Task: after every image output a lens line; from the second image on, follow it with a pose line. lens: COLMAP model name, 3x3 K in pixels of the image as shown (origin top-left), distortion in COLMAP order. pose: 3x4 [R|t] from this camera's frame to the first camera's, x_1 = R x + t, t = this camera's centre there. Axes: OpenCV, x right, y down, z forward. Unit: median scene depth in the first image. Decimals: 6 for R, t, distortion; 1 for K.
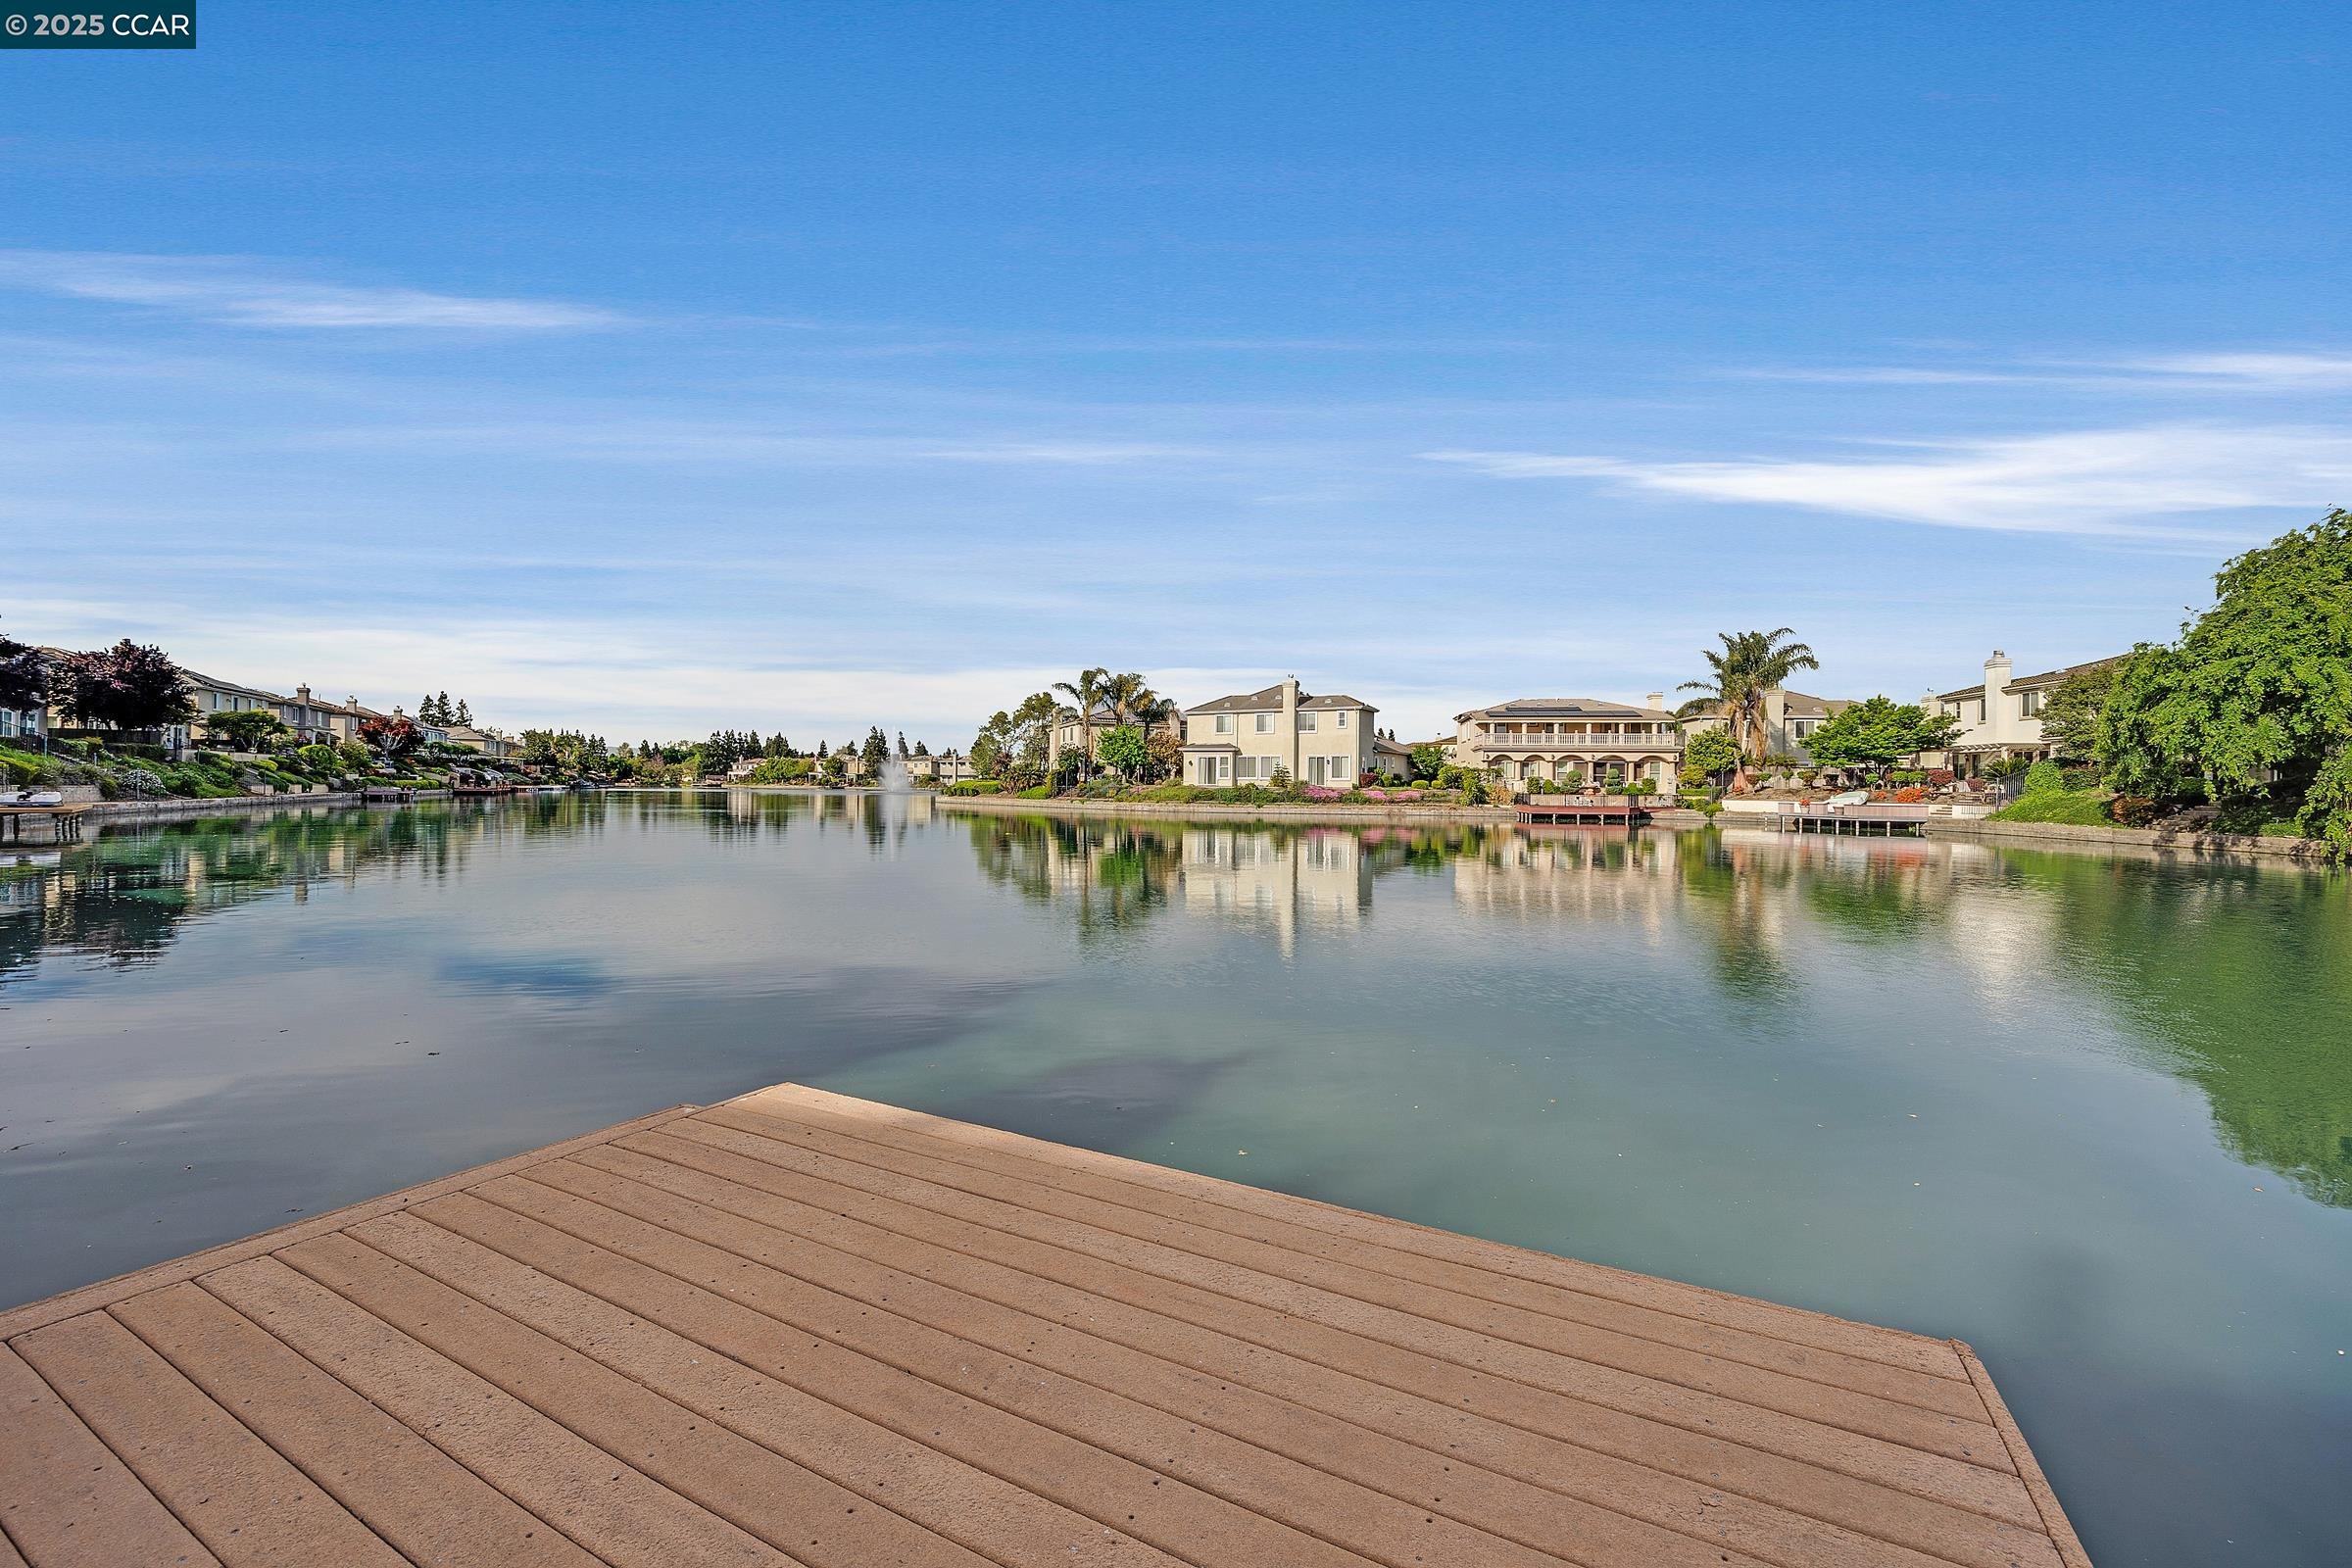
lens RADIAL K [[941.8, 0, 1176.0], [0, 941.8, 784.0], [0, 0, 1]] dist [-0.004907, -0.000535]
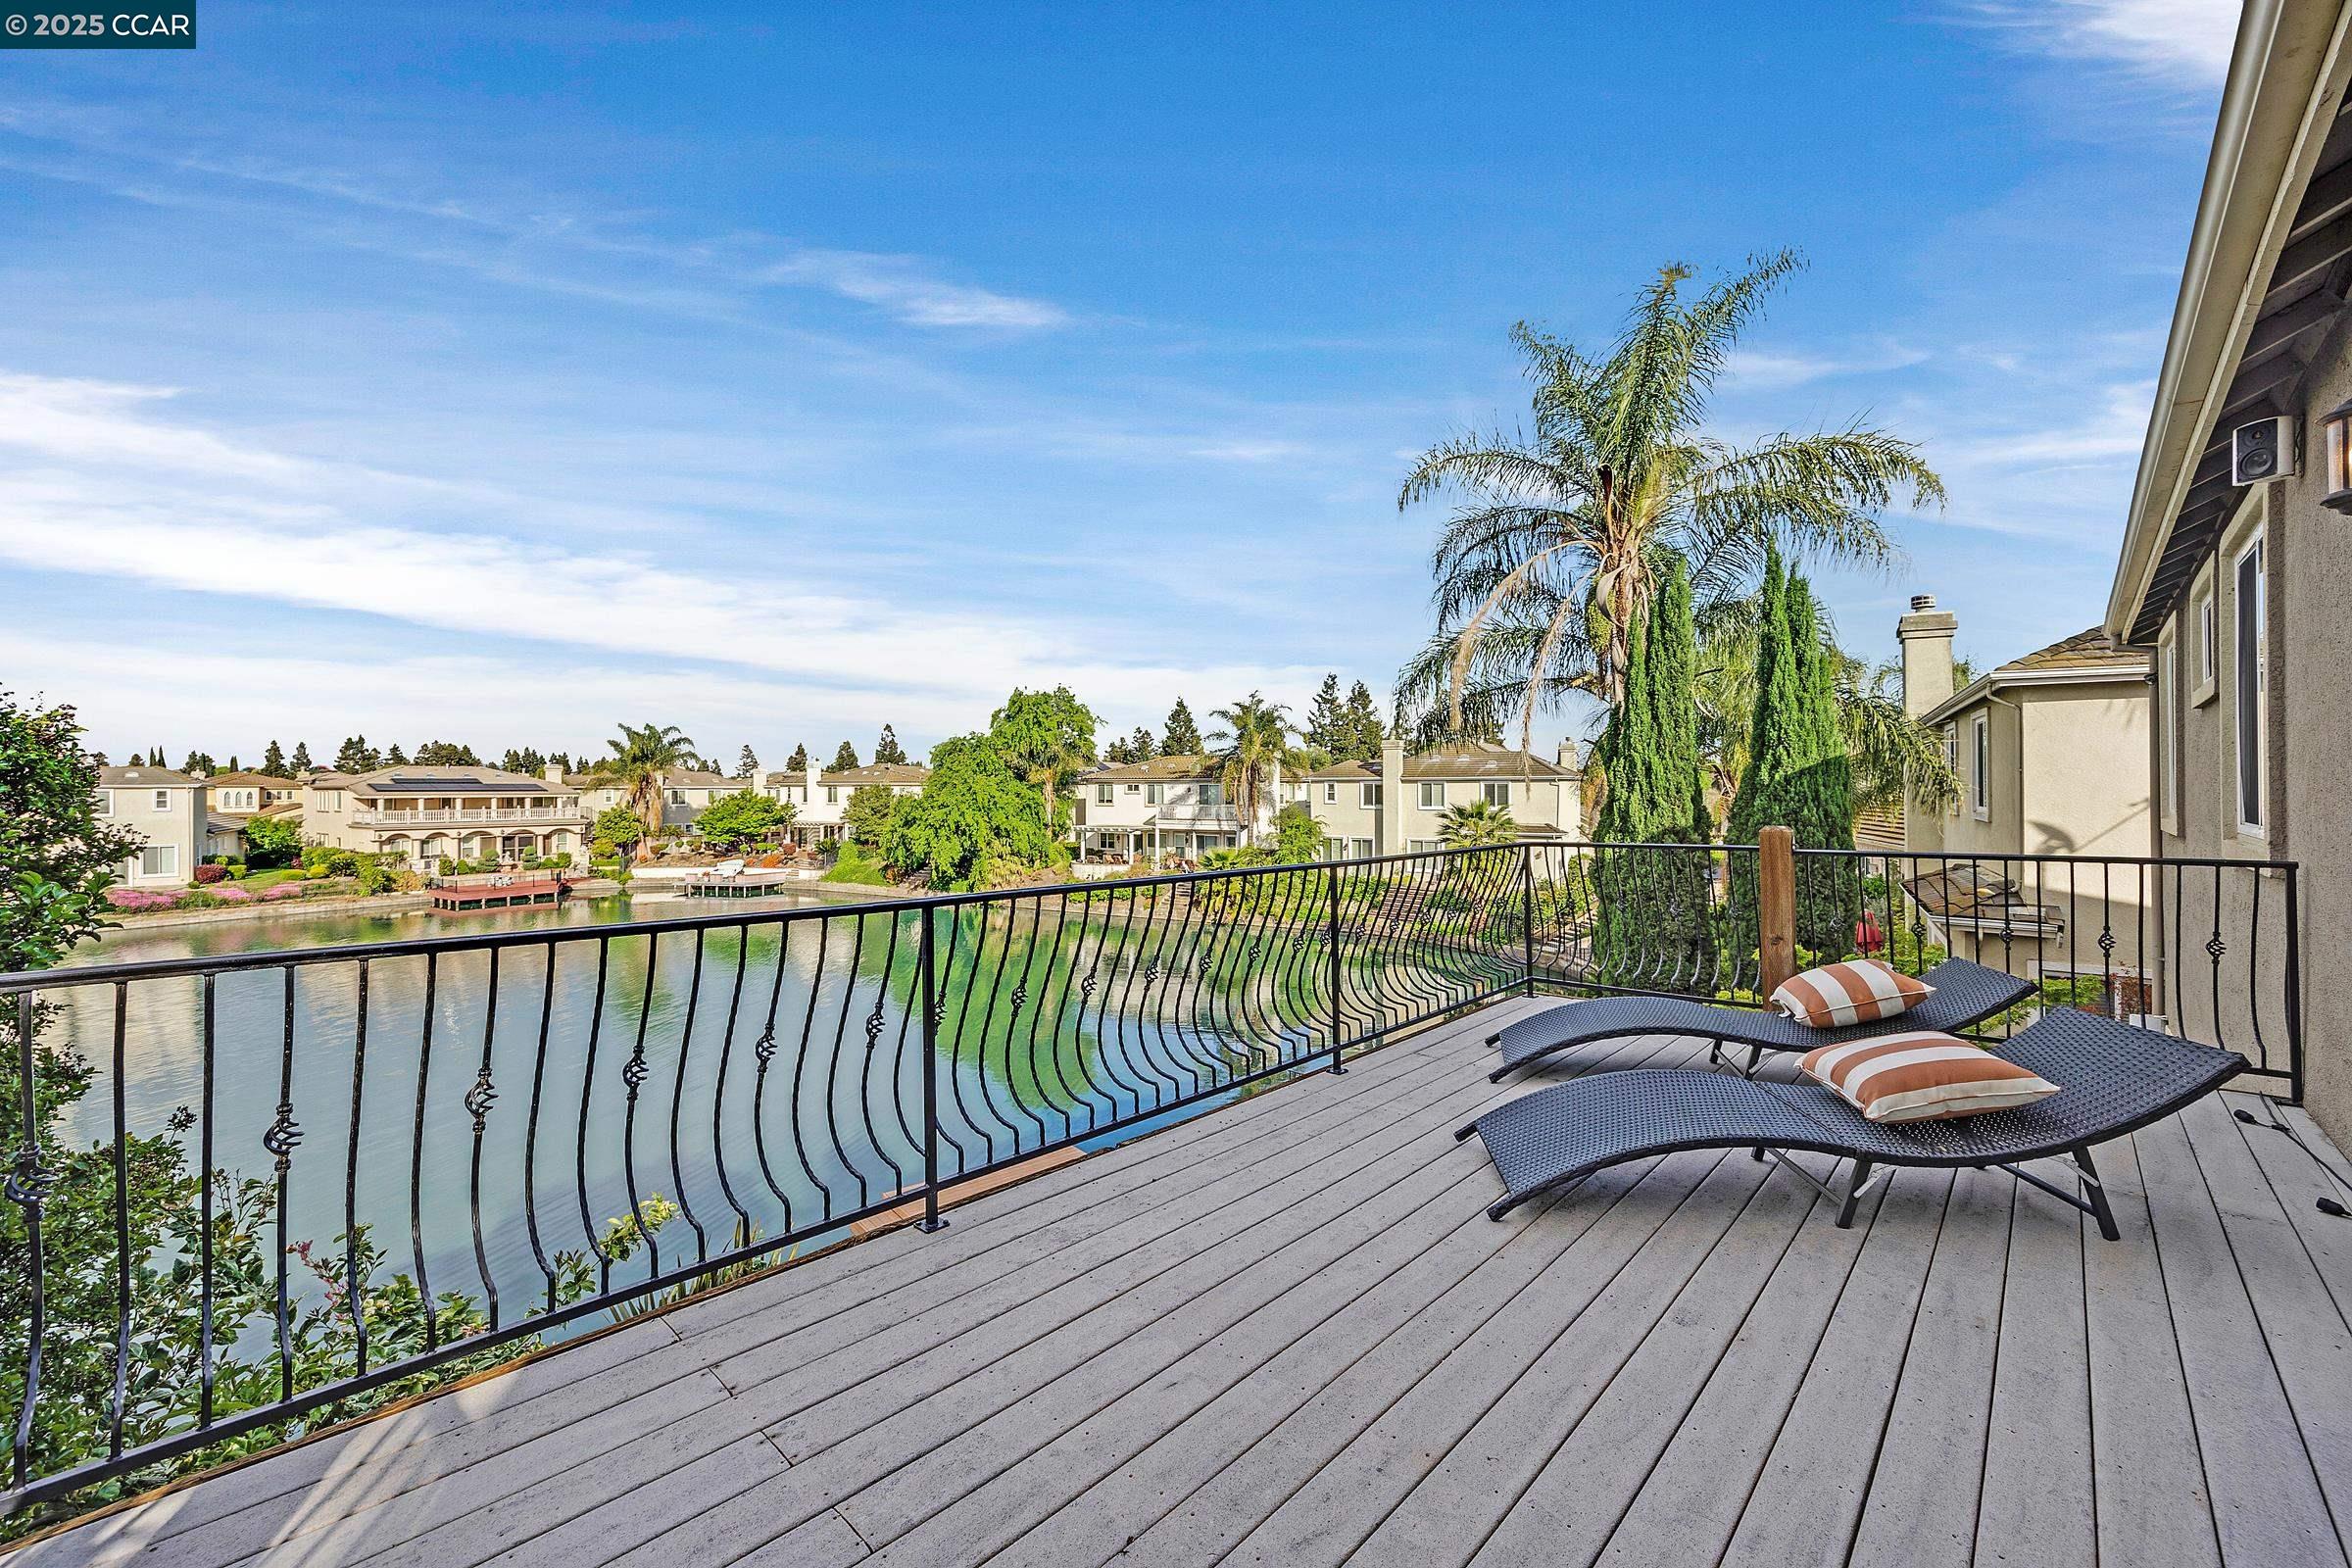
lens RADIAL K [[941.8, 0, 1176.0], [0, 941.8, 784.0], [0, 0, 1]] dist [-0.004907, -0.000535]
pose [[0.402727, -0.012609, 0.915233, -0.219357], [0.004467, 0.999920, 0.011809, -0.095260], [-0.915309, -0.000667, 0.402752, -0.110074]]
